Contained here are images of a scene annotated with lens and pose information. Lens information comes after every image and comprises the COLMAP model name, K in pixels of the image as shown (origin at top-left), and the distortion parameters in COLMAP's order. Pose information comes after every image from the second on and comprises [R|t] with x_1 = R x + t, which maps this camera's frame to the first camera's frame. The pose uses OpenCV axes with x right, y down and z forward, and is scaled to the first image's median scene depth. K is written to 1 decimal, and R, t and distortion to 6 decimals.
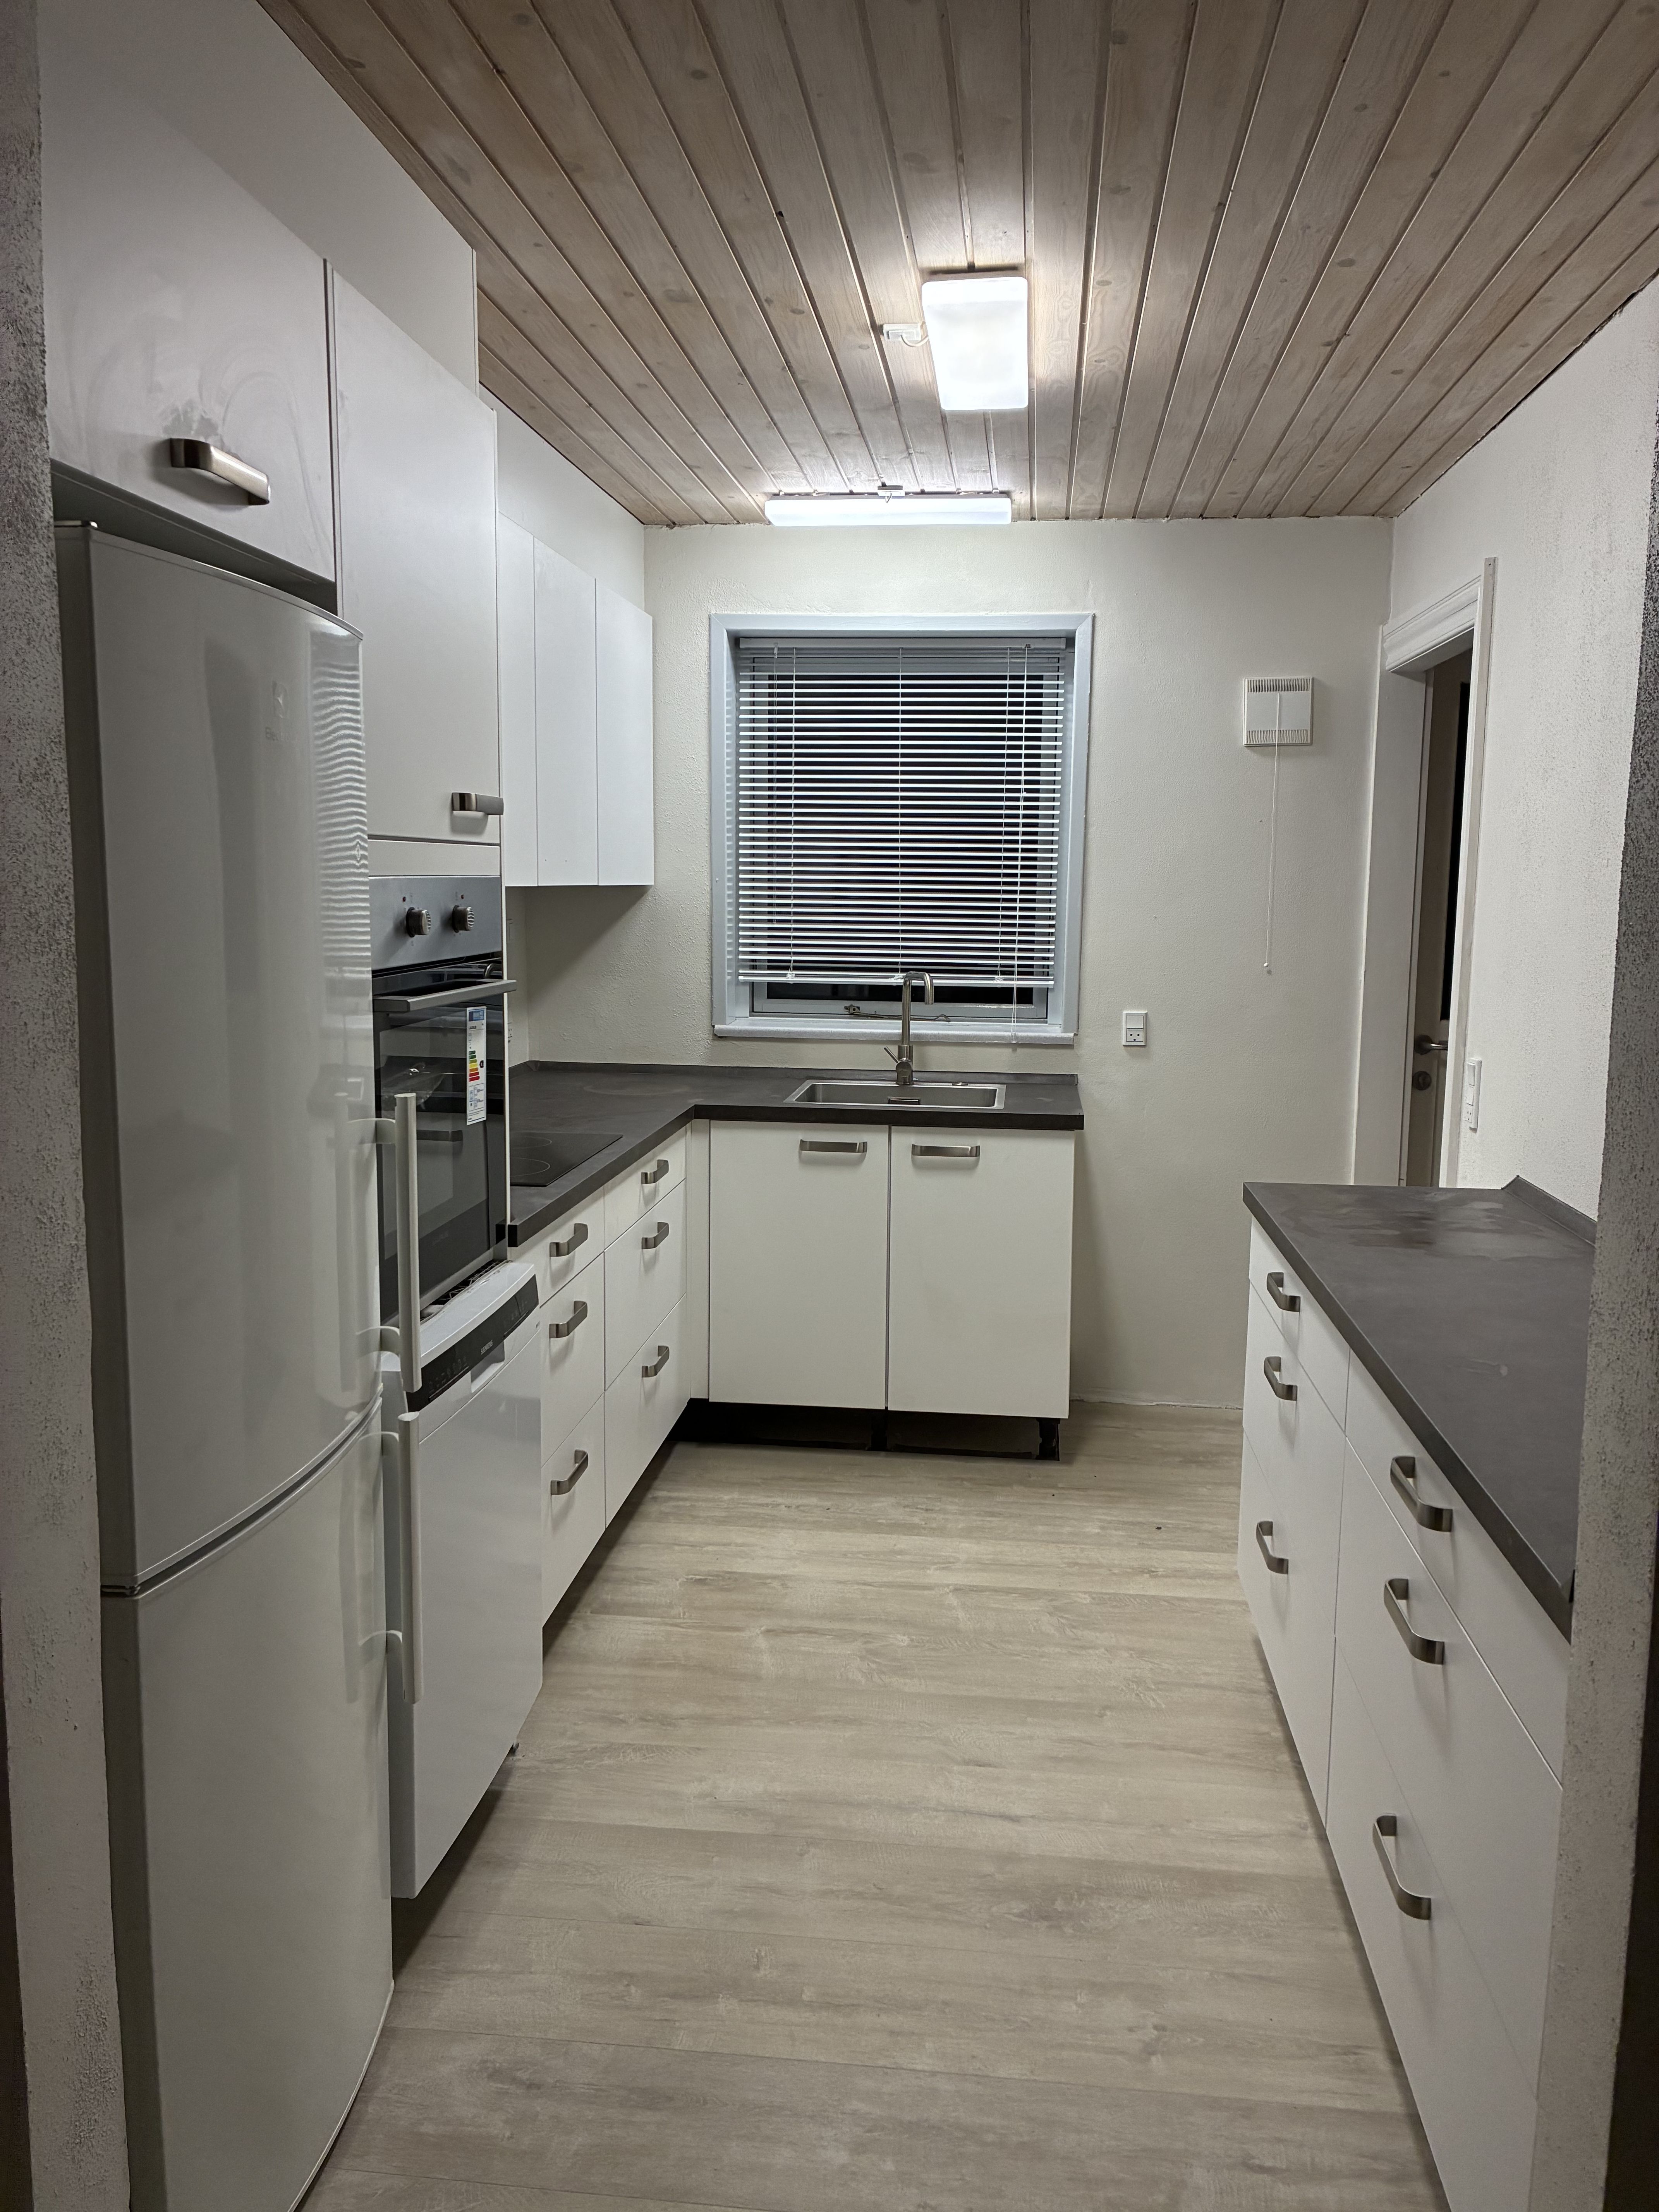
lens RADIAL K [[1688.3, 0, 829.5], [0, 1688.3, 1106.0], [0, 0, 1]] dist [0.060486, -0.141321]
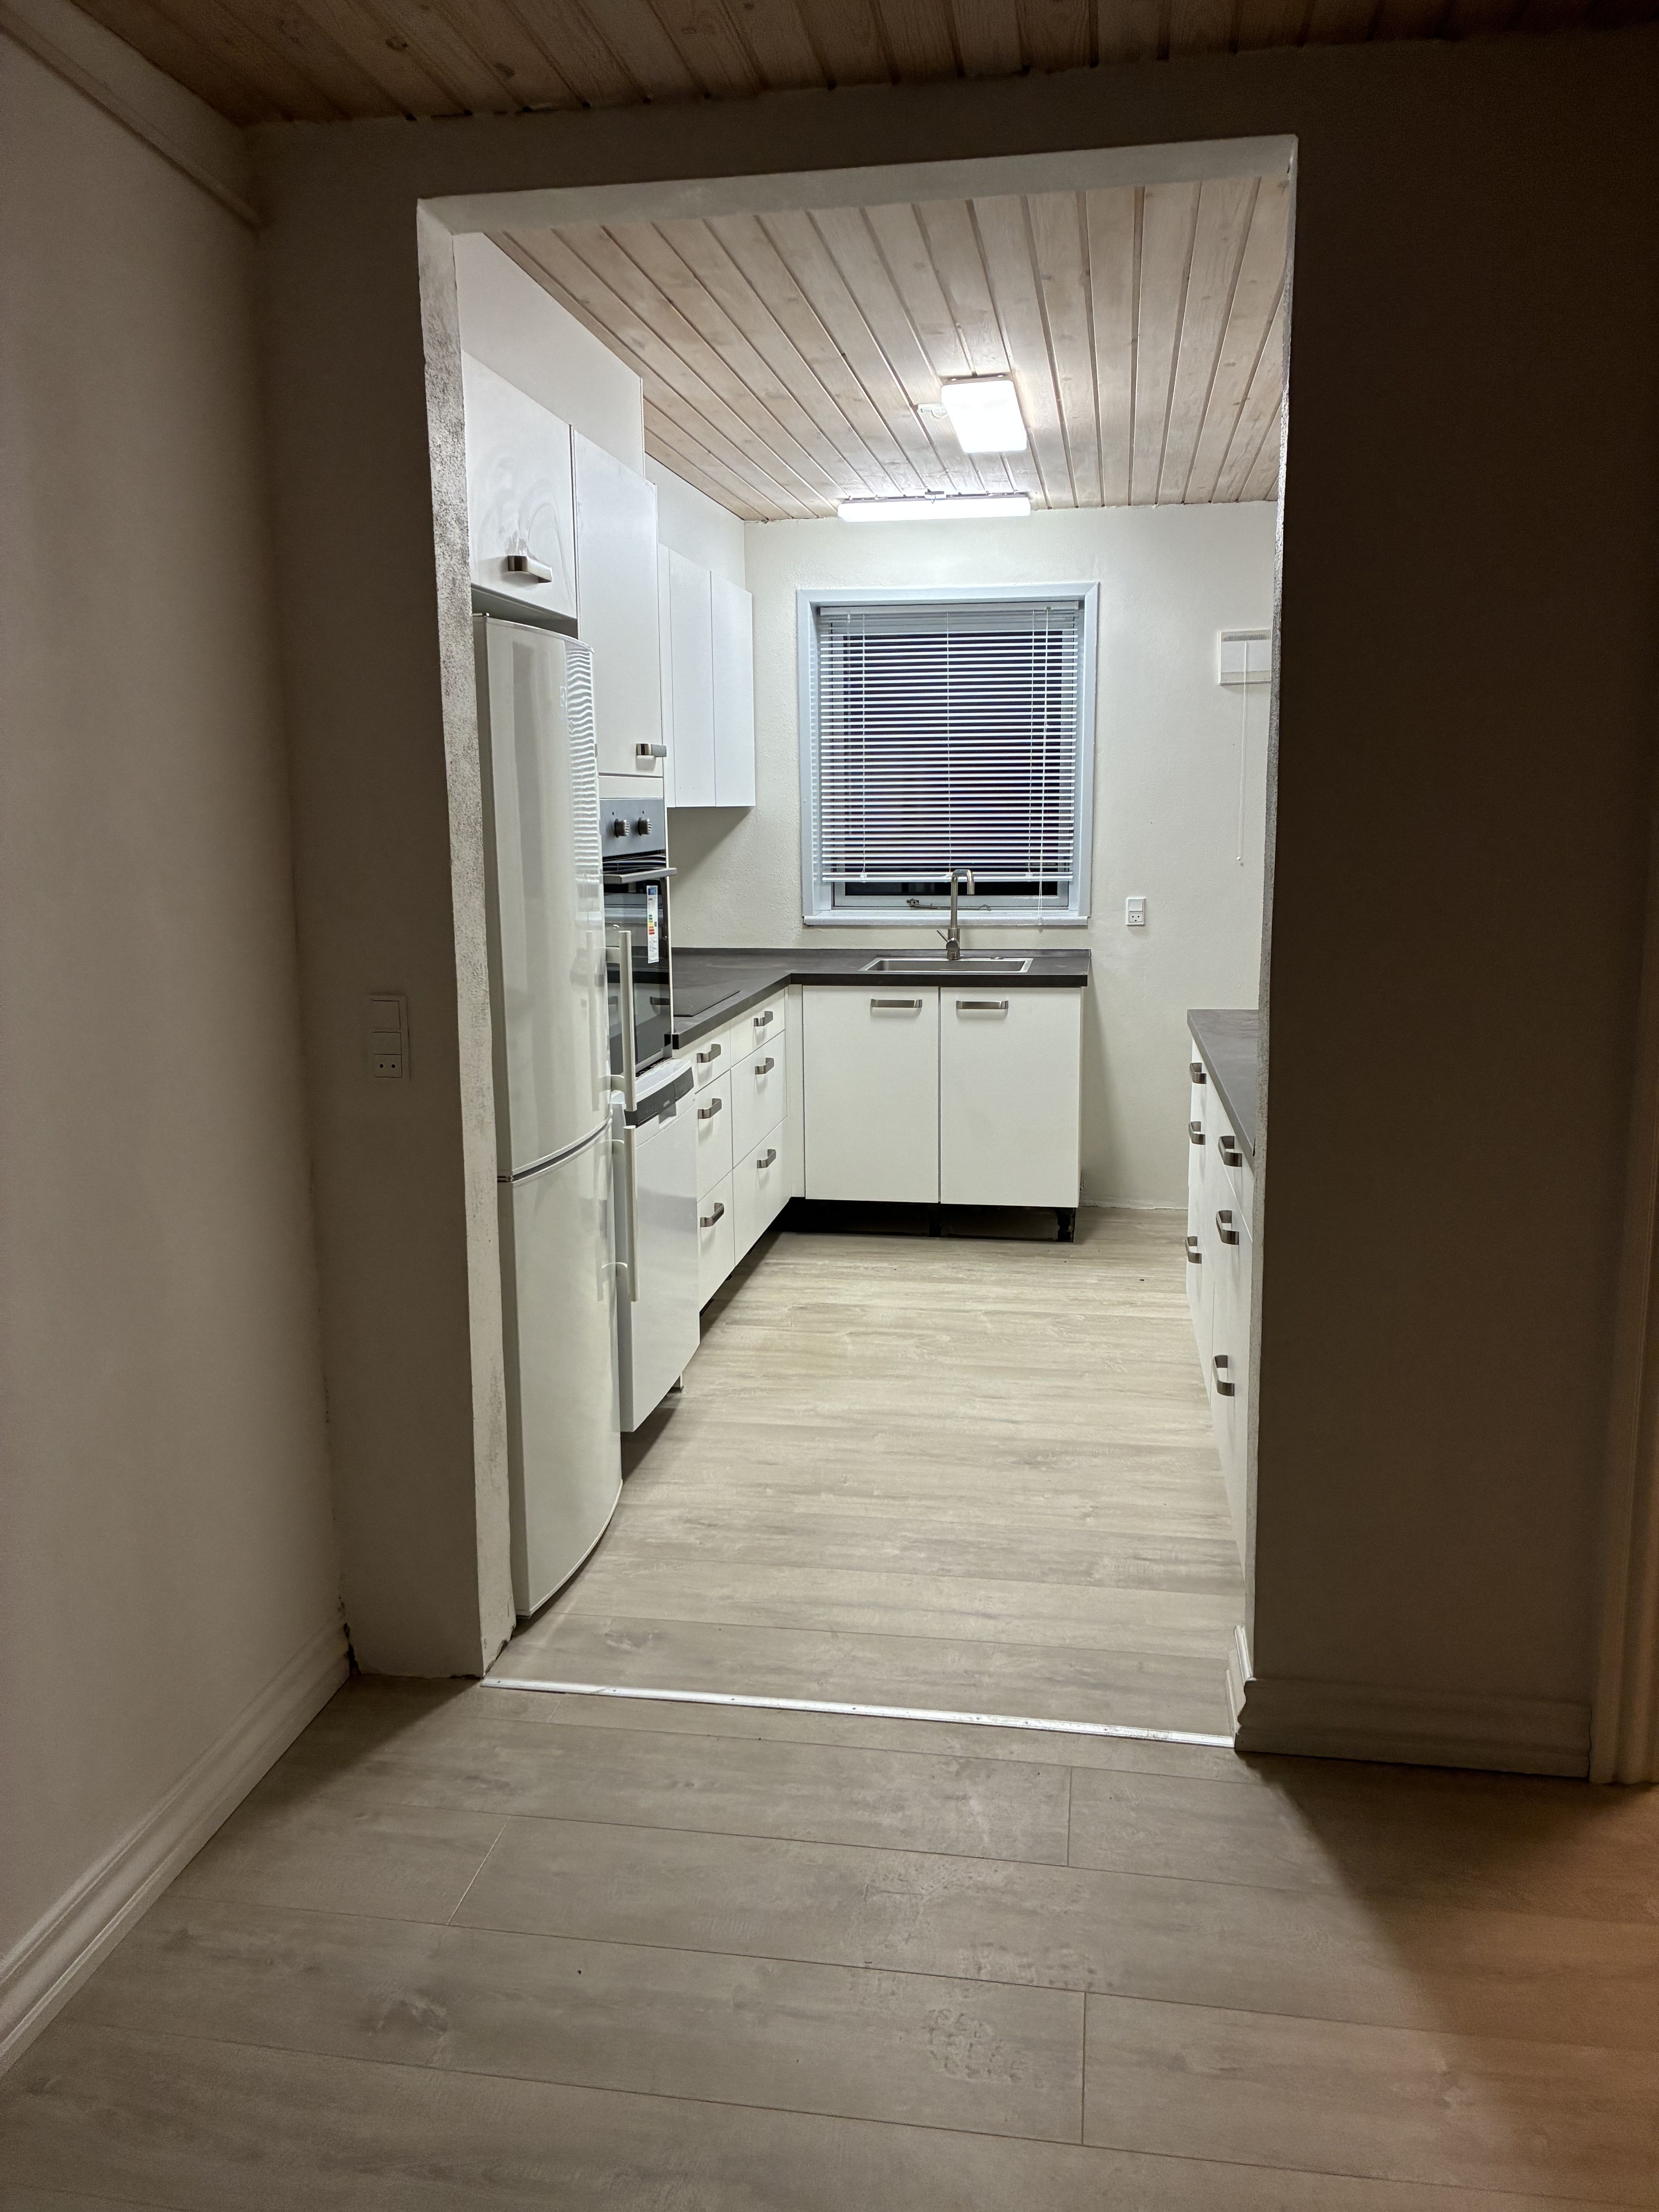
lens RADIAL K [[1651.0, 0, 829.5], [0, 1651.0, 1106.0], [0, 0, 1]] dist [0.082444, -0.261105]
pose [[0.998661, -0.011936, -0.050338, 0.019047], [0.014318, 0.998782, 0.047226, 0.058907], [0.049713, -0.047884, 0.997615, -0.399949]]
